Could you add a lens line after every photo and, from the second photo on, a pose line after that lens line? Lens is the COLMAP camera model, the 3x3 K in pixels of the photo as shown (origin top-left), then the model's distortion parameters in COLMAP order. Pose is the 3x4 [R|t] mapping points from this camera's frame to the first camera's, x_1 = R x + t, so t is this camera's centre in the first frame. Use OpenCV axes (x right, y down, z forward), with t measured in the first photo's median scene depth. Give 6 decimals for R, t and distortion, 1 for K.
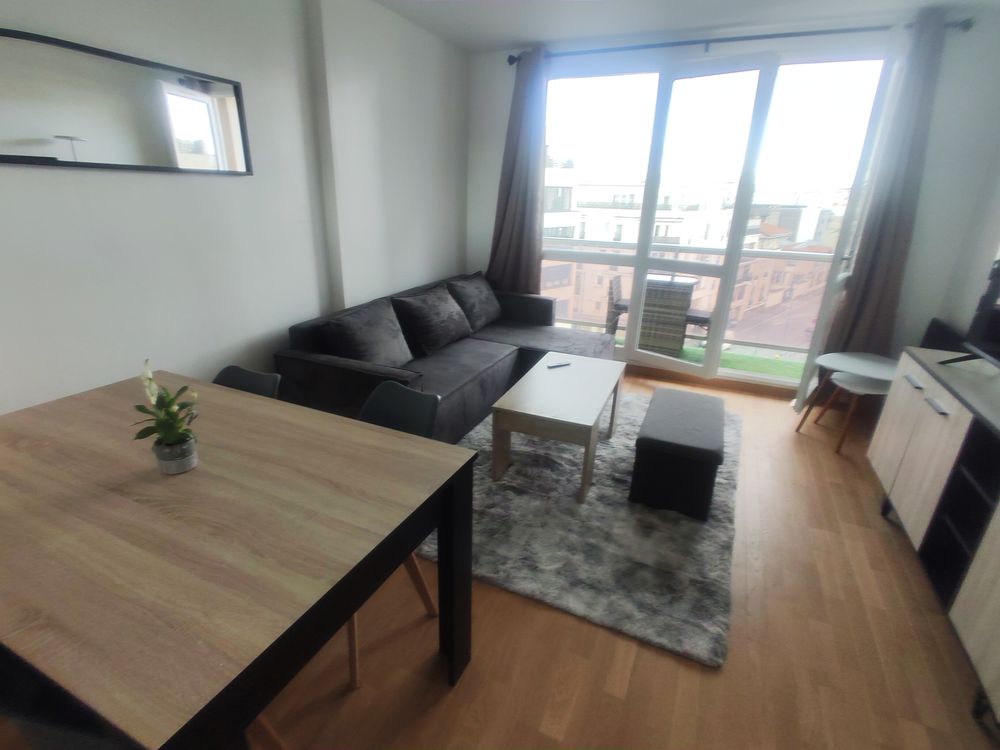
lens RADIAL K [[501.4, 0, 500.0], [0, 501.4, 375.0], [0, 0, 1]] dist [-0.010163, -0.001203]
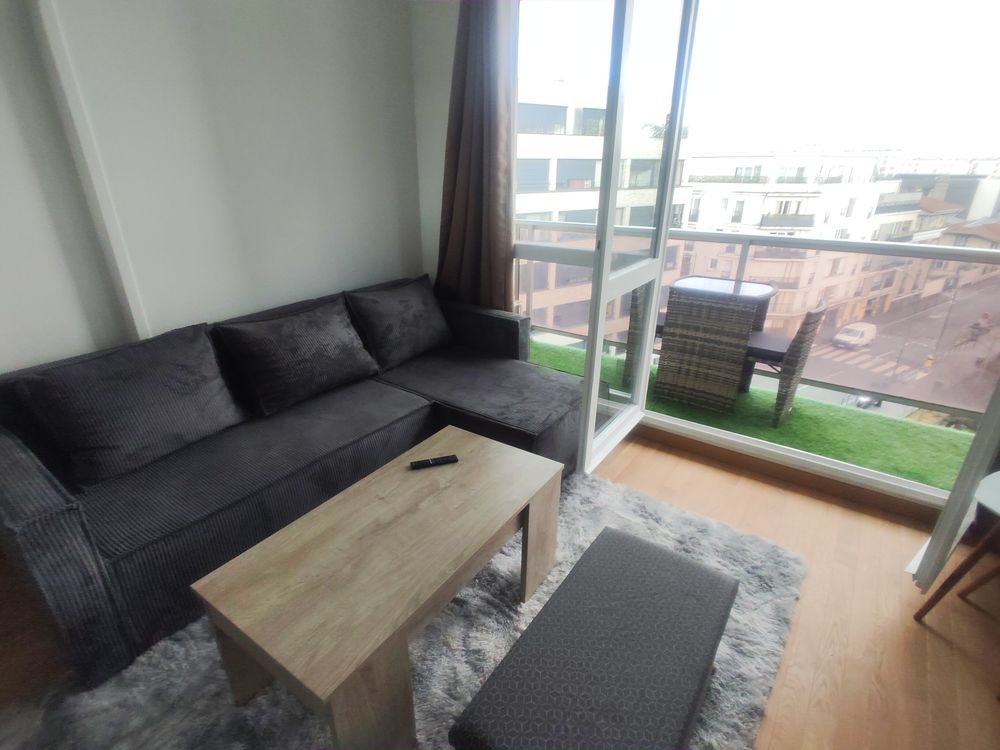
lens RADIAL K [[501.4, 0, 500.0], [0, 501.4, 375.0], [0, 0, 1]] dist [-0.010163, -0.001203]
pose [[0.977261, 0.056228, -0.204449, 0.212979], [-0.048201, 0.997867, 0.044035, -0.103831], [0.206489, -0.033179, 0.977886, 0.339299]]
